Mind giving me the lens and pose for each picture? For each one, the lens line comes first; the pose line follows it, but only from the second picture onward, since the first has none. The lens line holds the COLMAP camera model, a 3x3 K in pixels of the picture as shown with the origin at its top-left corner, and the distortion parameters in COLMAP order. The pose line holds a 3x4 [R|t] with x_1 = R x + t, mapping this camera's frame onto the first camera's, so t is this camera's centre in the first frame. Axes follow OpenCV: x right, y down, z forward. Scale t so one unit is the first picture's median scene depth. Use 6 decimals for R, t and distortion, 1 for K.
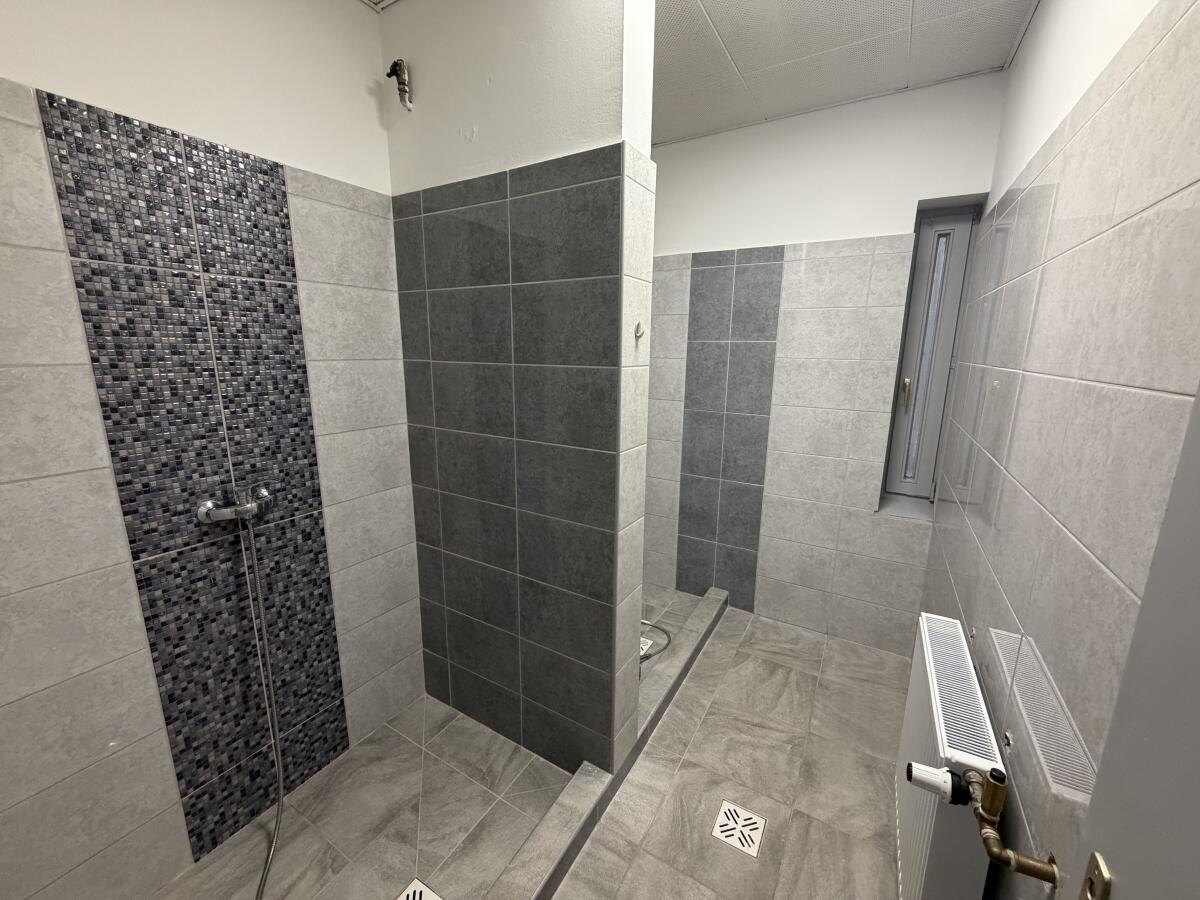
lens RADIAL K [[479.7, 0, 599.4], [0, 479.7, 448.6], [0, 0, 1]] dist [-0.000717, -0.000008]
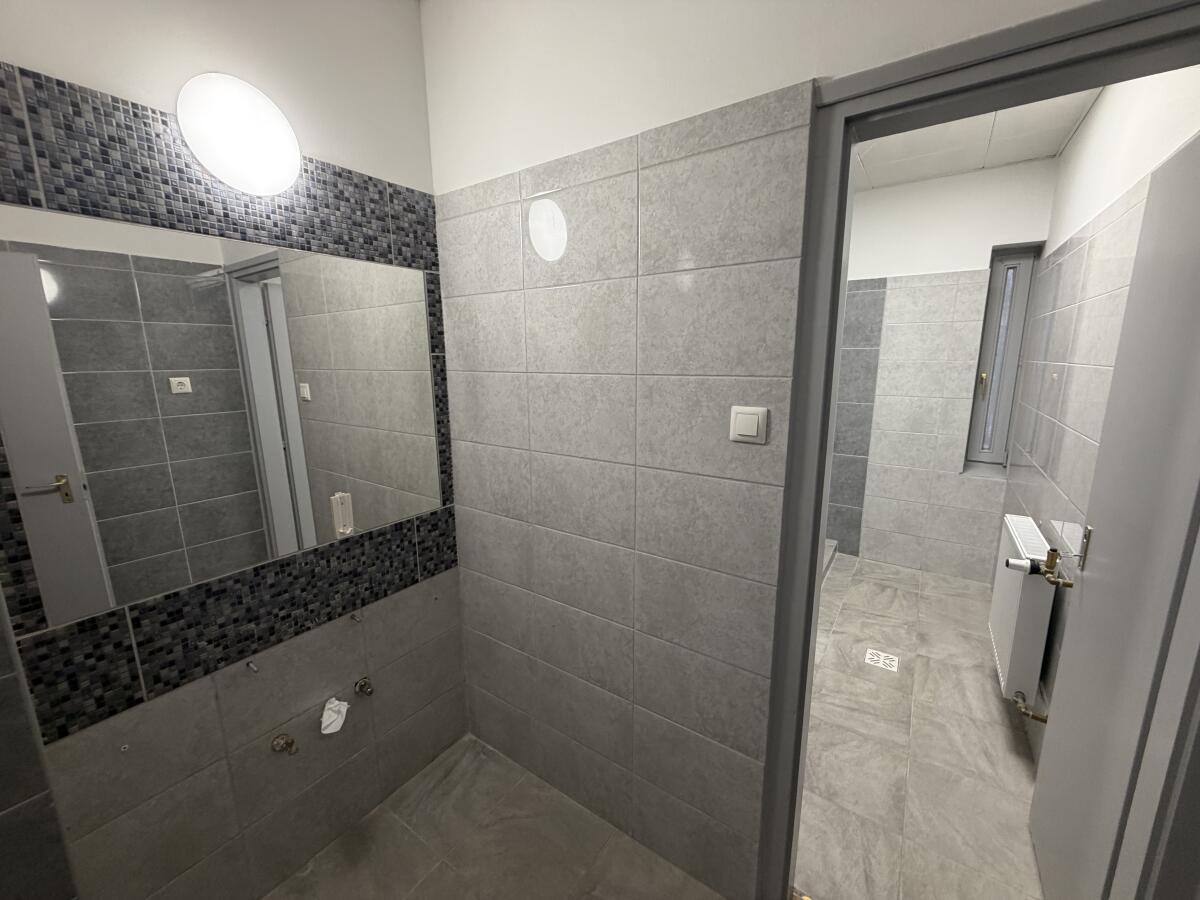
lens RADIAL K [[479.7, 0, 597.3], [0, 479.7, 447.9], [0, 0, 1]] dist [-0.000717, -0.000008]
pose [[0.996855, -0.002906, -0.079195, -0.331875], [0.001488, 0.999838, -0.017954, 0.084121], [0.079234, 0.017779, 0.996697, -0.419661]]
